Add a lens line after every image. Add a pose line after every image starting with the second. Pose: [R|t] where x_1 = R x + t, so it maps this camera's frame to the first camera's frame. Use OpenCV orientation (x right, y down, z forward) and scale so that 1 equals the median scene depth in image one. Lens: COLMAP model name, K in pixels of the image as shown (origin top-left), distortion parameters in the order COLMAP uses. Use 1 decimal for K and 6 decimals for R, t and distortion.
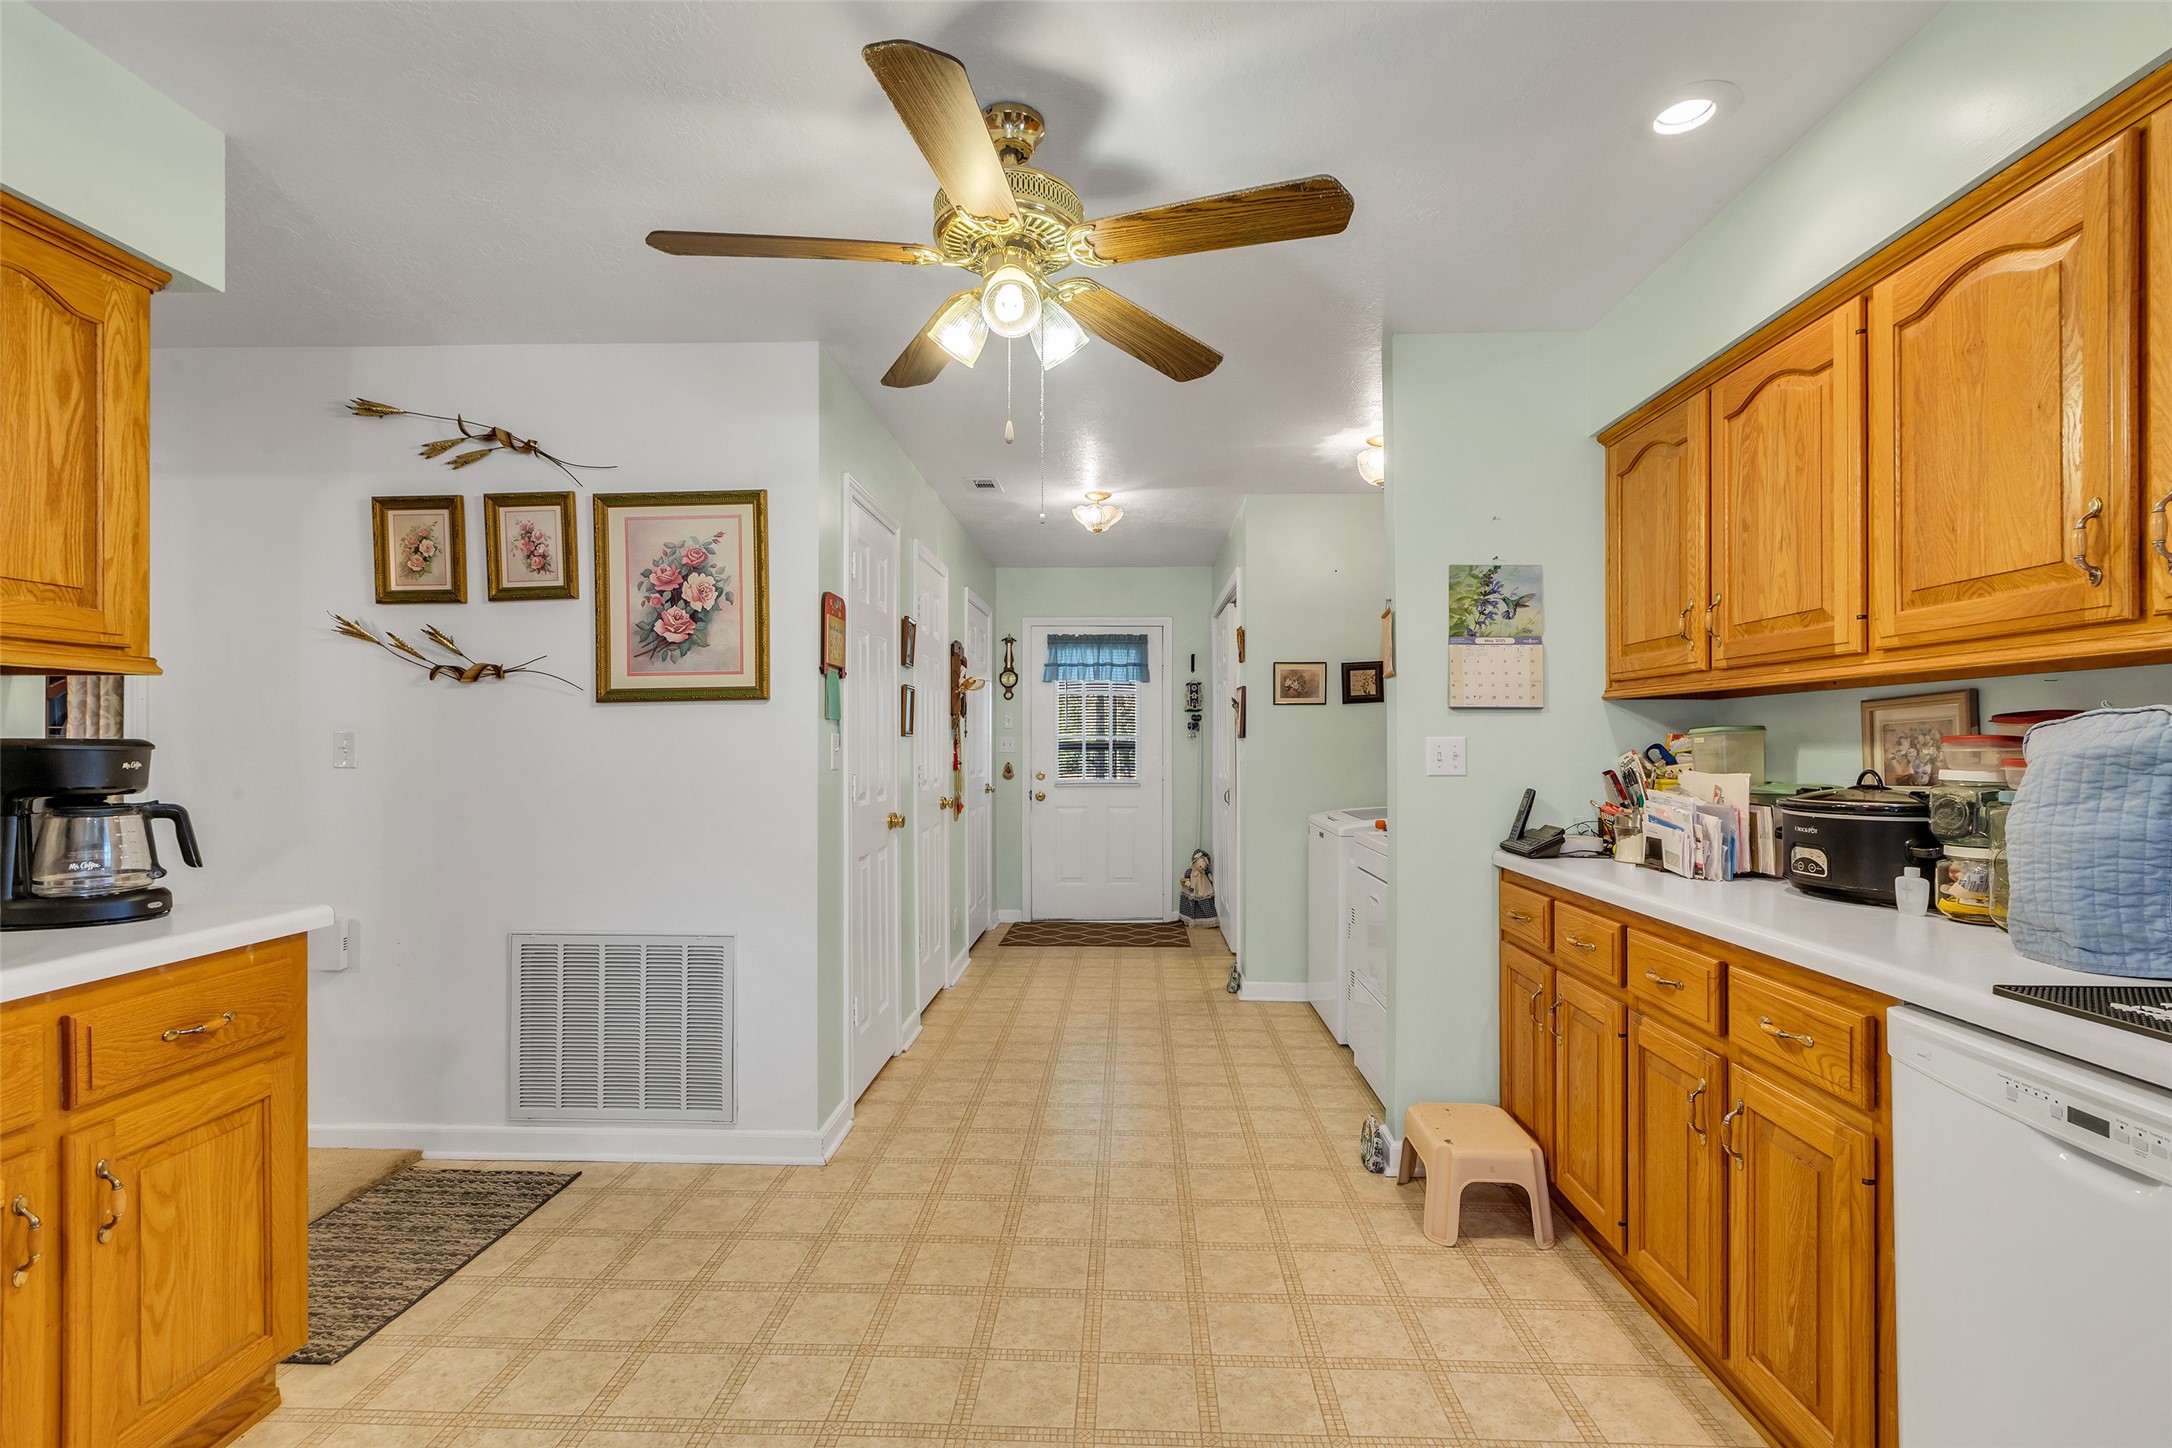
lens RADIAL K [[975.7, 0, 1116.1], [0, 975.7, 738.9], [0, 0, 1]] dist [0.004470, 0.000755]
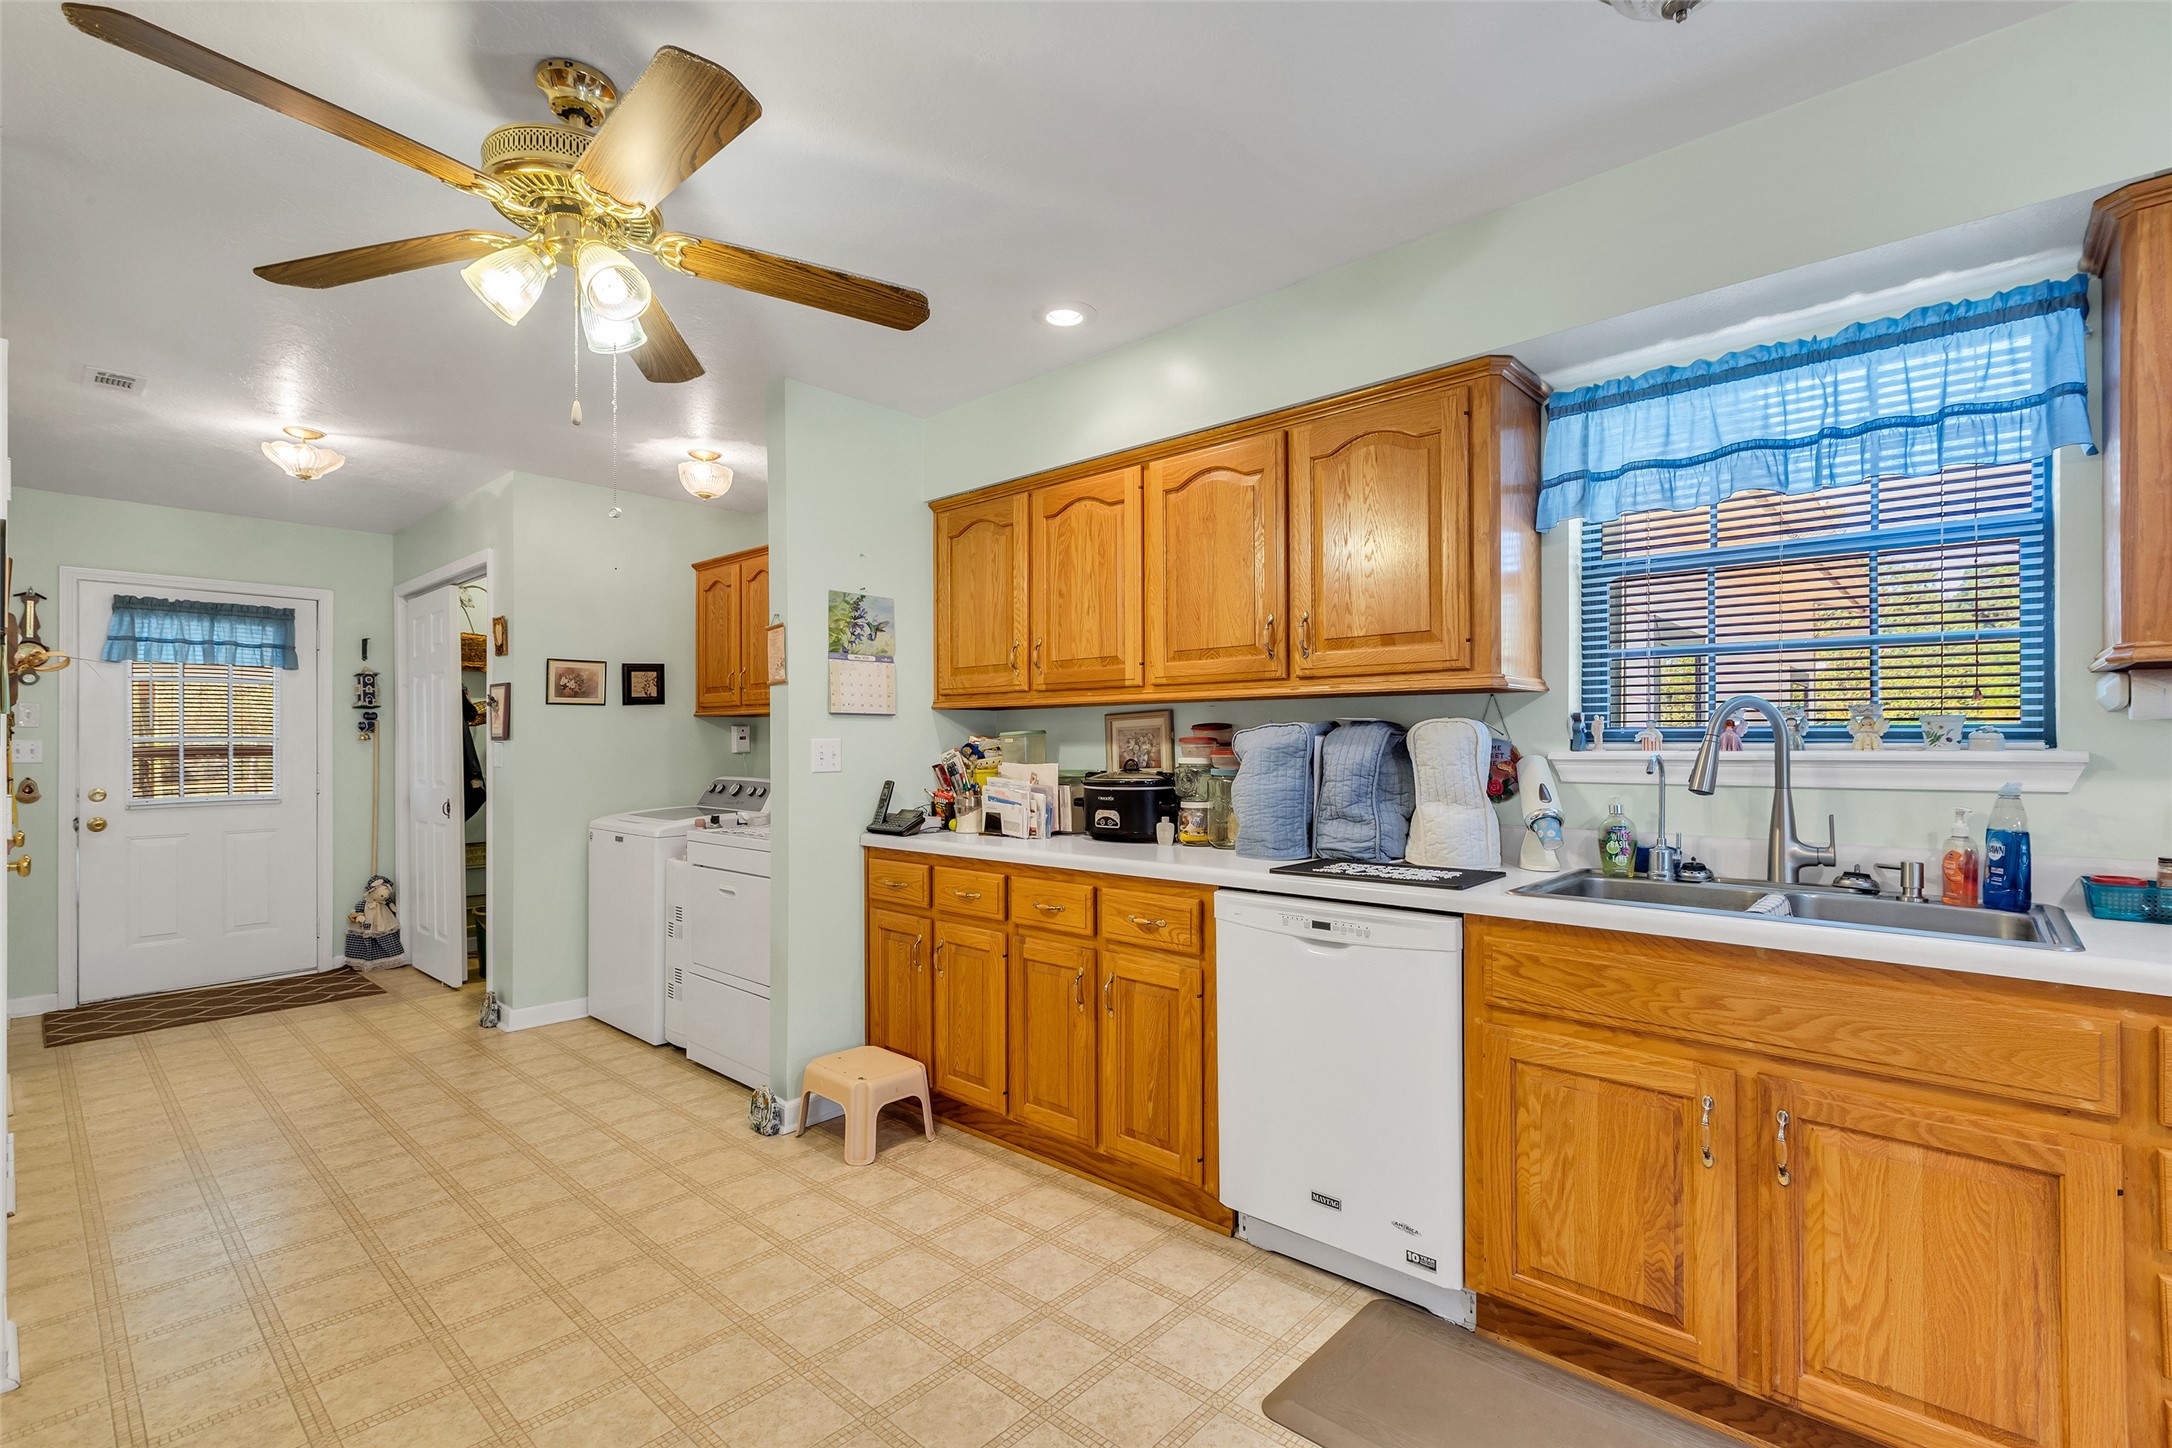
lens RADIAL K [[964.4, 0, 1096.8], [0, 964.4, 738.4], [0, 0, 1]] dist [0.001239, 0.000357]
pose [[0.649787, -0.002544, 0.760113, -0.228489], [0.003619, 0.999993, 0.000253, -0.001088], [-0.760108, 0.002586, 0.649791, 0.011102]]
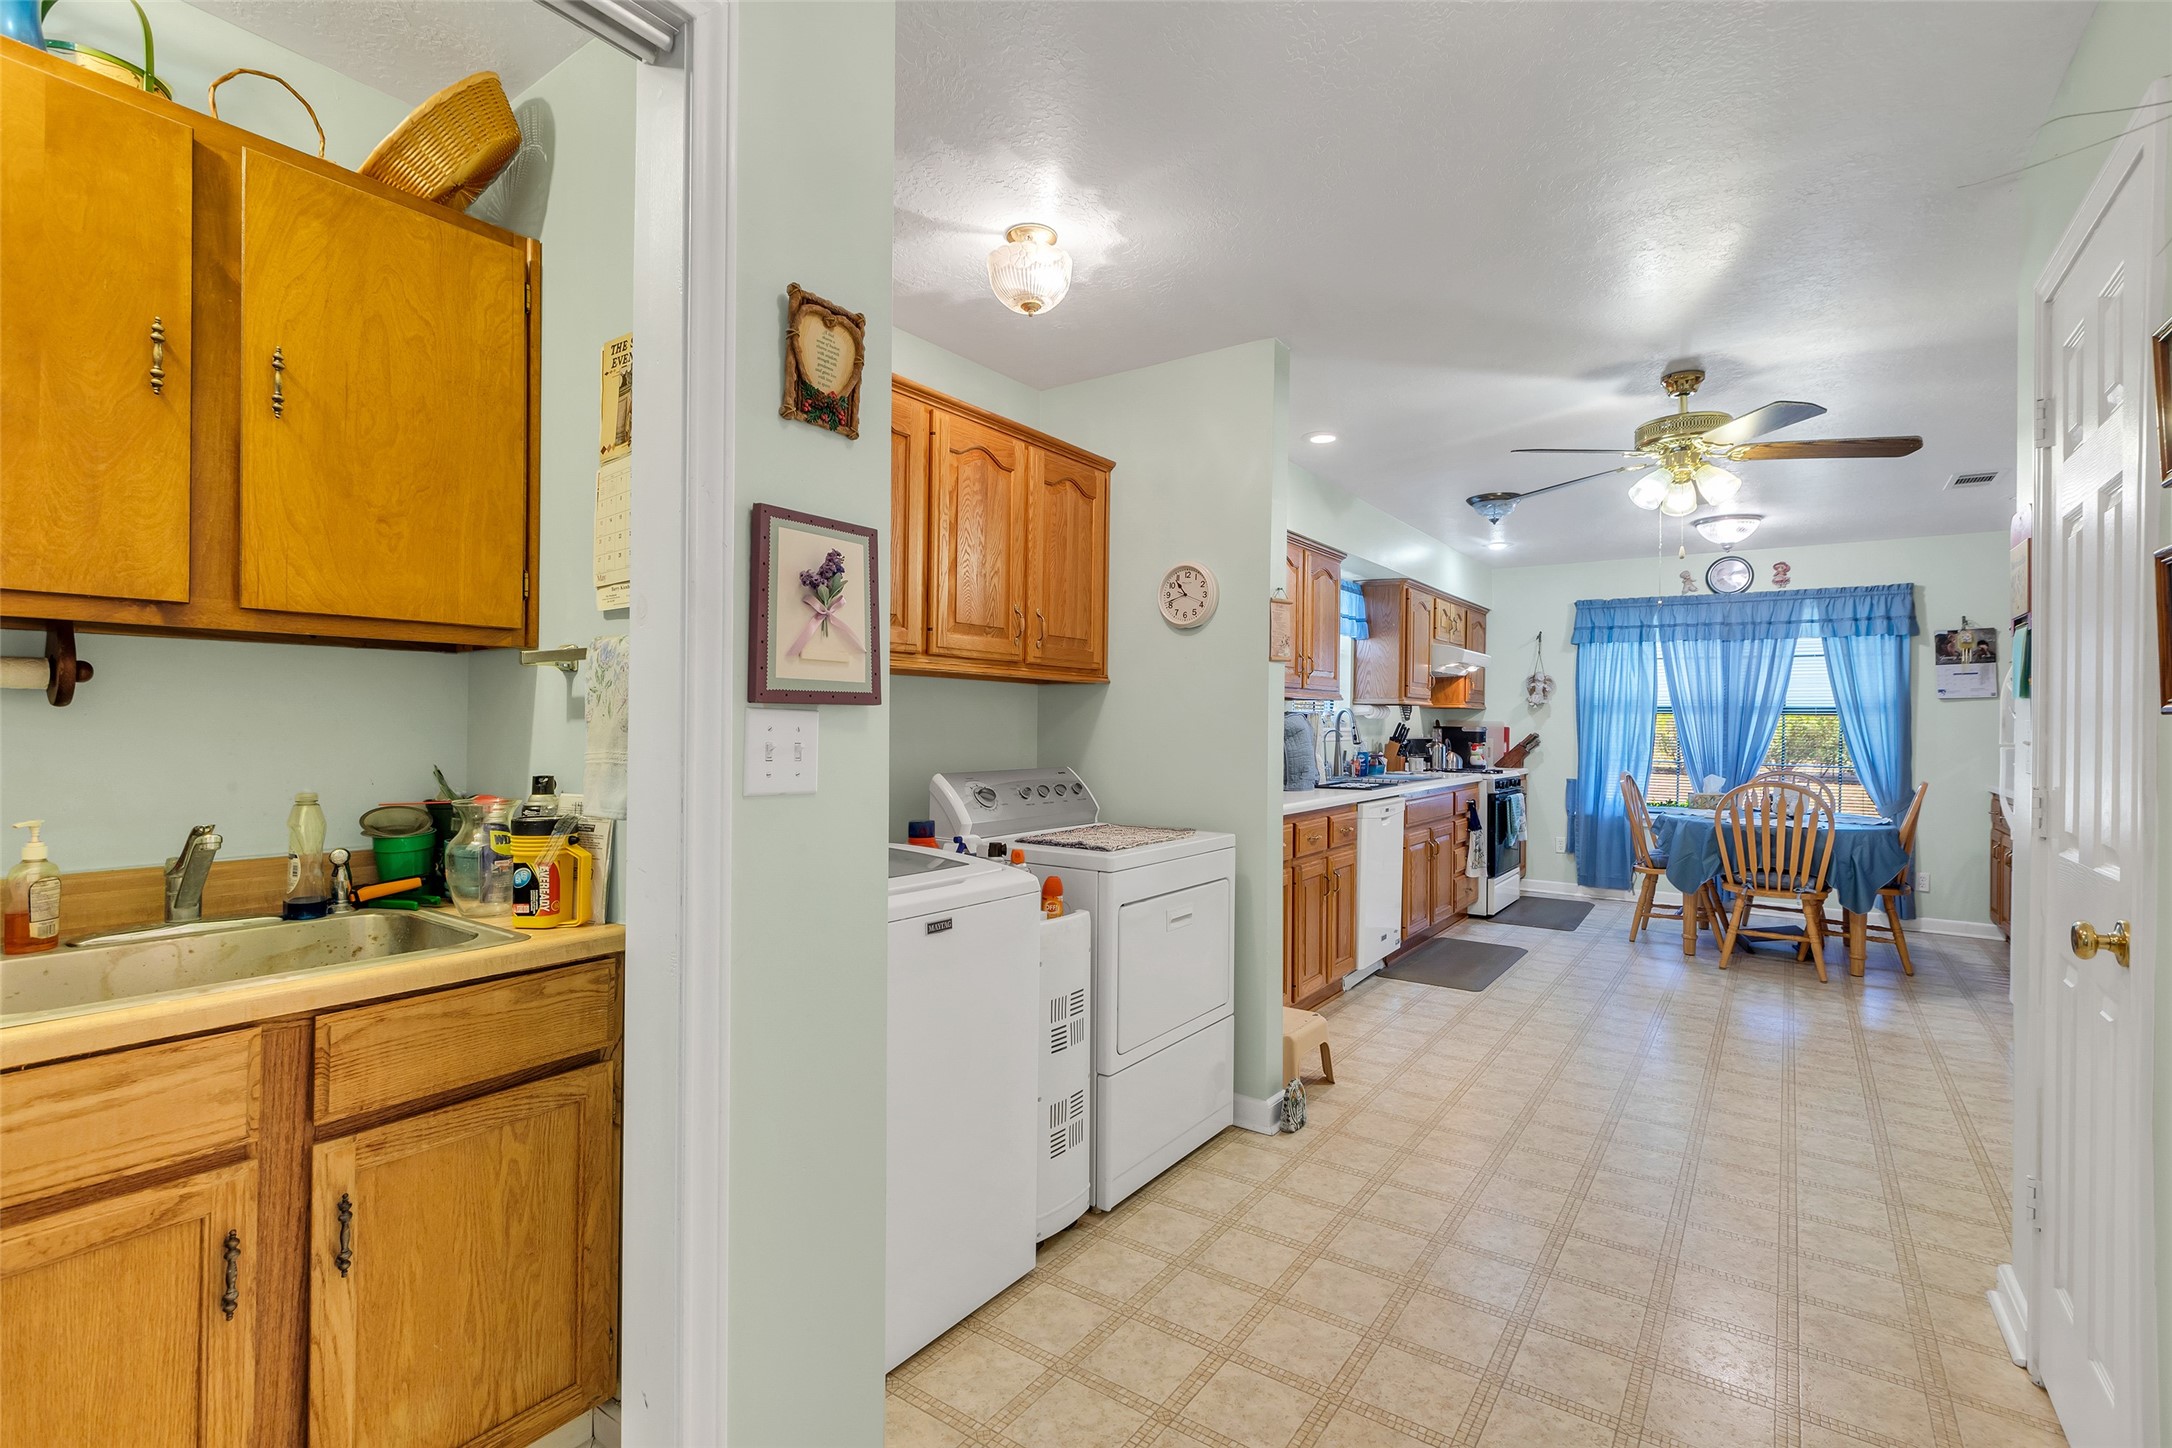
lens RADIAL K [[973.5, 0, 1084.7], [0, 973.5, 715.9], [0, 0, 1]] dist [-0.001264, -0.000199]
pose [[-0.820201, -0.007854, 0.572021, -0.108041], [-0.013233, 0.999899, -0.005246, 0.002435], [-0.571922, -0.011872, -0.820222, 1.441359]]
